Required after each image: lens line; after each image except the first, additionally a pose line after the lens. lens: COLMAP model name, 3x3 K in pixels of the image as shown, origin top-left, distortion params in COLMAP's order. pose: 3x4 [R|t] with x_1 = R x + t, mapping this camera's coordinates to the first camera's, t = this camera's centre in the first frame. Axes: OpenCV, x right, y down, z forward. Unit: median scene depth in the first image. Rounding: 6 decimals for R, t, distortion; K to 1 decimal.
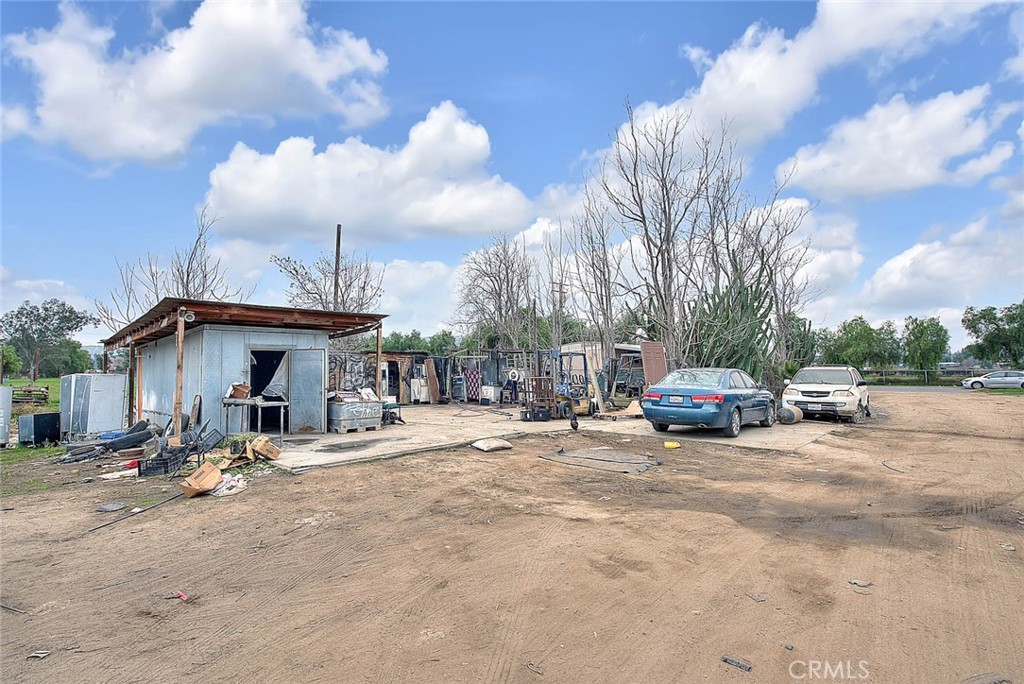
lens RADIAL K [[470.0, 0, 512.0], [0, 470.0, 342.0], [0, 0, 1]] dist [0.001574, 0.000344]
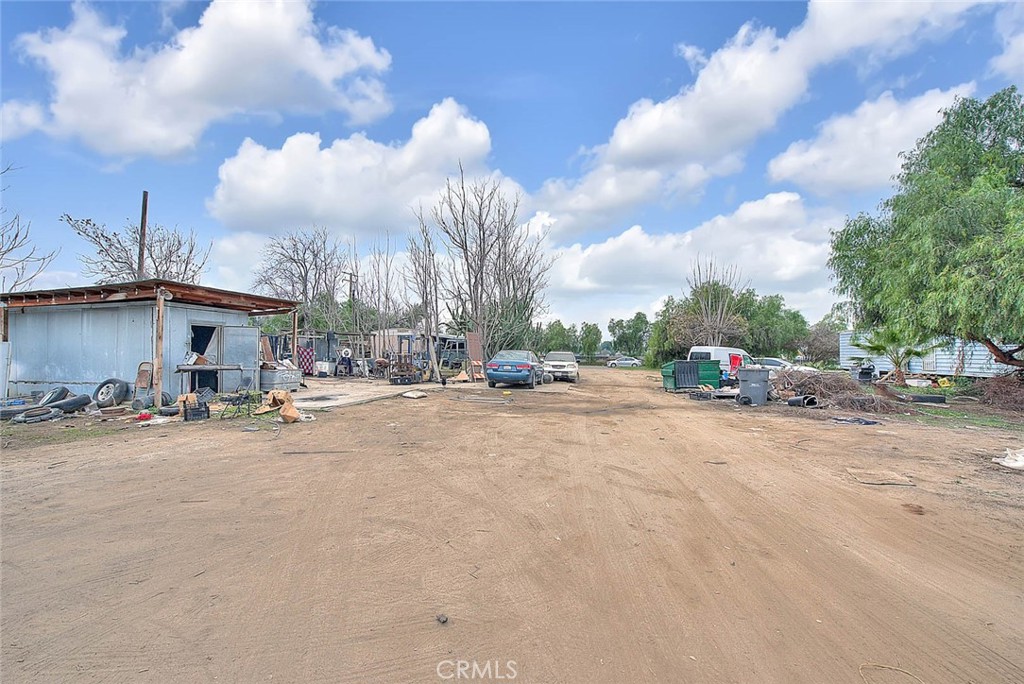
lens RADIAL K [[419.5, 0, 512.0], [0, 419.5, 342.0], [0, 0, 1]] dist [-0.000480, -0.000054]
pose [[0.847722, 0.035624, 0.529243, -0.326457], [-0.053789, 0.998372, 0.018957, -0.002220], [-0.527706, -0.044538, 0.848259, -0.227923]]
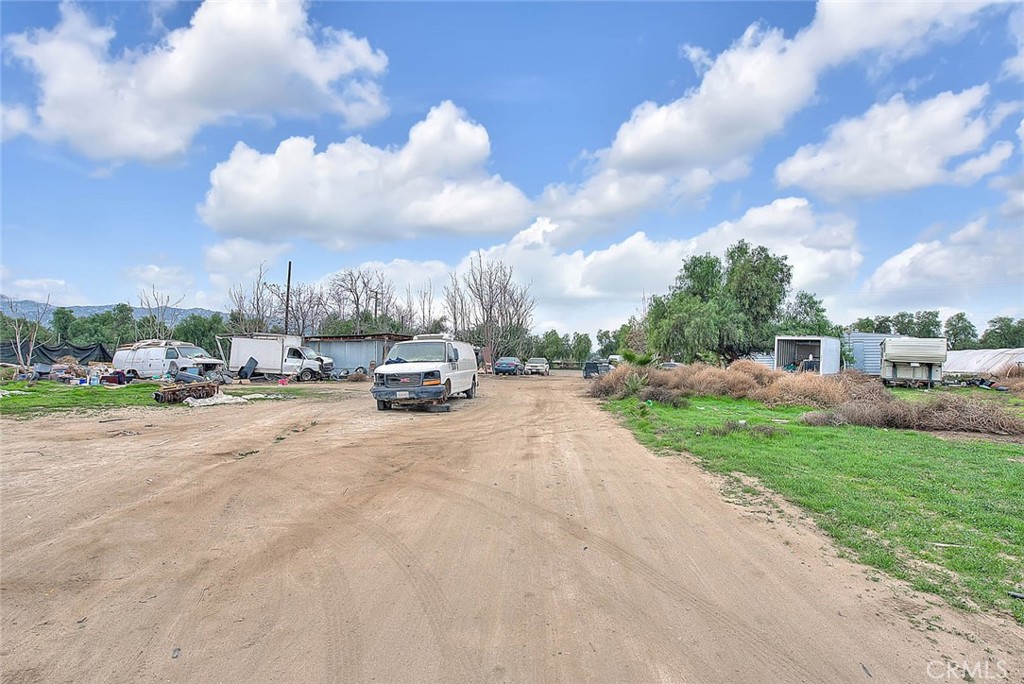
lens RADIAL K [[533.8, 0, 510.6], [0, 533.8, 358.7], [0, 0, 1]] dist [-0.001096, -0.000556]
pose [[0.854639, 0.025907, 0.518576, -1.278110], [-0.055762, 0.997558, 0.042063, -0.076061], [-0.516220, -0.064866, 0.853996, -1.866650]]
